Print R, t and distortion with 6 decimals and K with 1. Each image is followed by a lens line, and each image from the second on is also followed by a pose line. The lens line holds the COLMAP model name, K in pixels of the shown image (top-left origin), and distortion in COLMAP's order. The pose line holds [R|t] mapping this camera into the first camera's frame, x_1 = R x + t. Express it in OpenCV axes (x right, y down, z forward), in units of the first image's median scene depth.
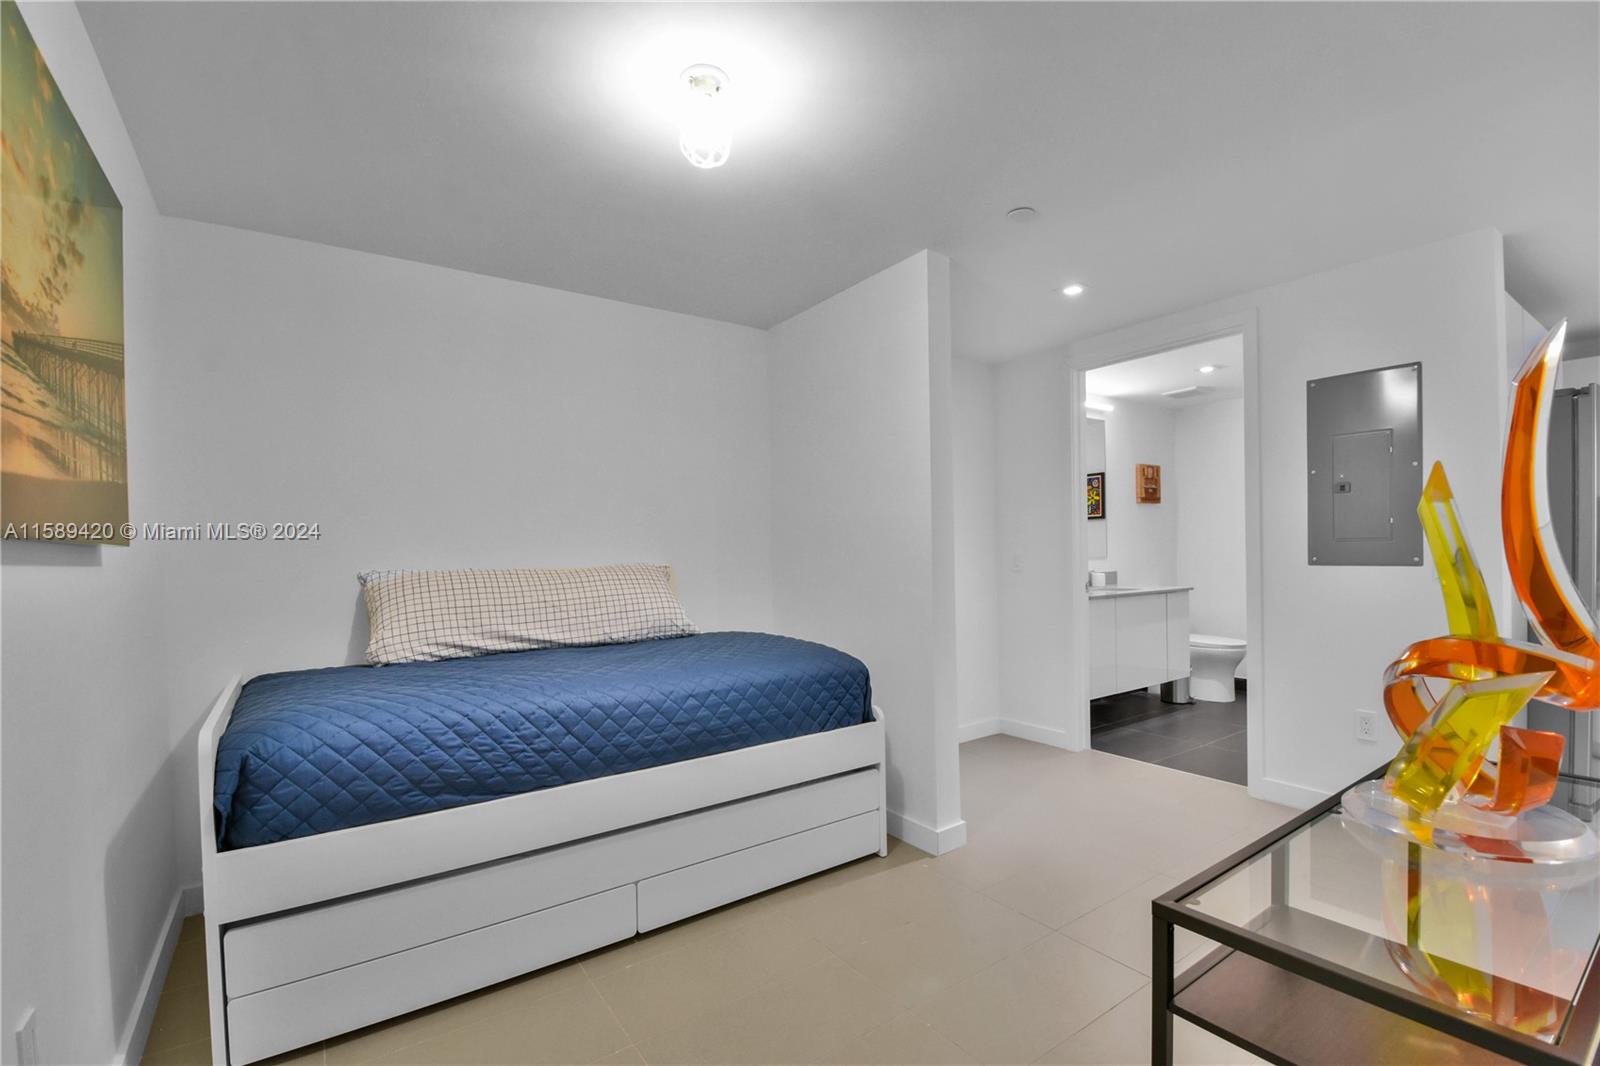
lens RADIAL K [[709.1, 0, 805.6], [0, 709.1, 566.1], [0, 0, 1]] dist [-0.001370, -0.012710]
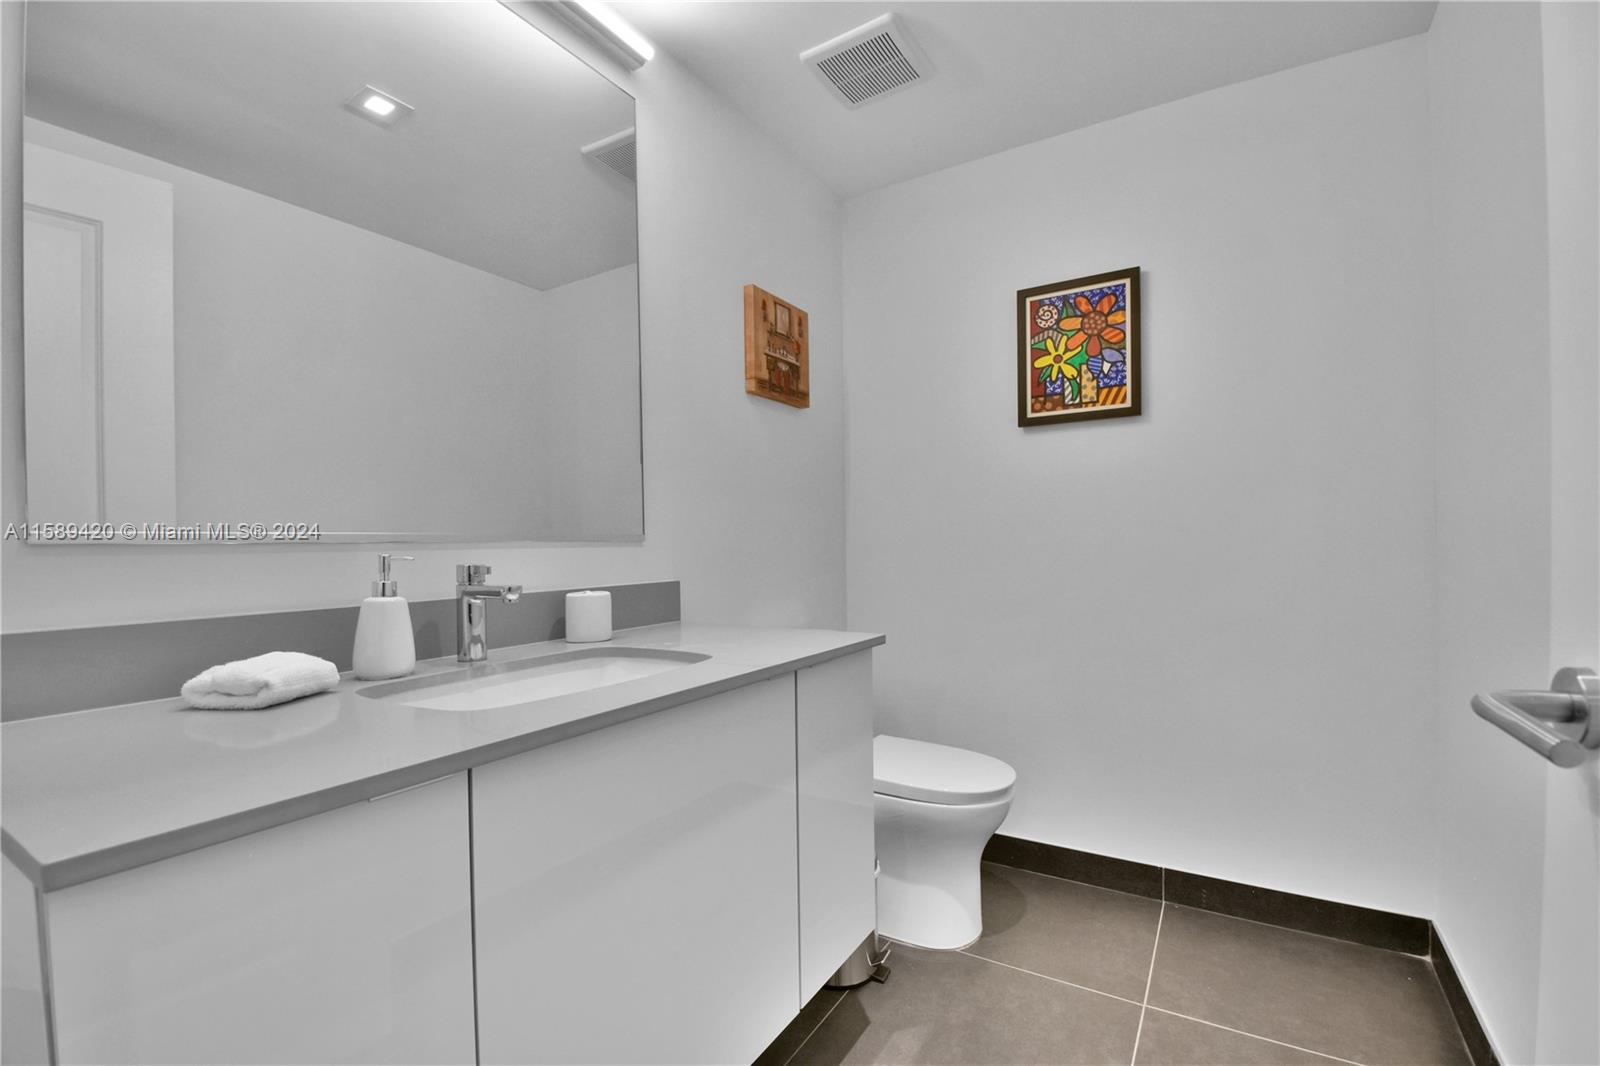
lens RADIAL K [[709.1, 0, 802.8], [0, 709.1, 543.9], [0, 0, 1]] dist [-0.001370, -0.012710]
pose [[0.919306, 0.017853, 0.393138, 0.352186], [-0.006861, 0.999546, -0.029348, -0.001081], [-0.393483, 0.024282, 0.919011, 0.654702]]
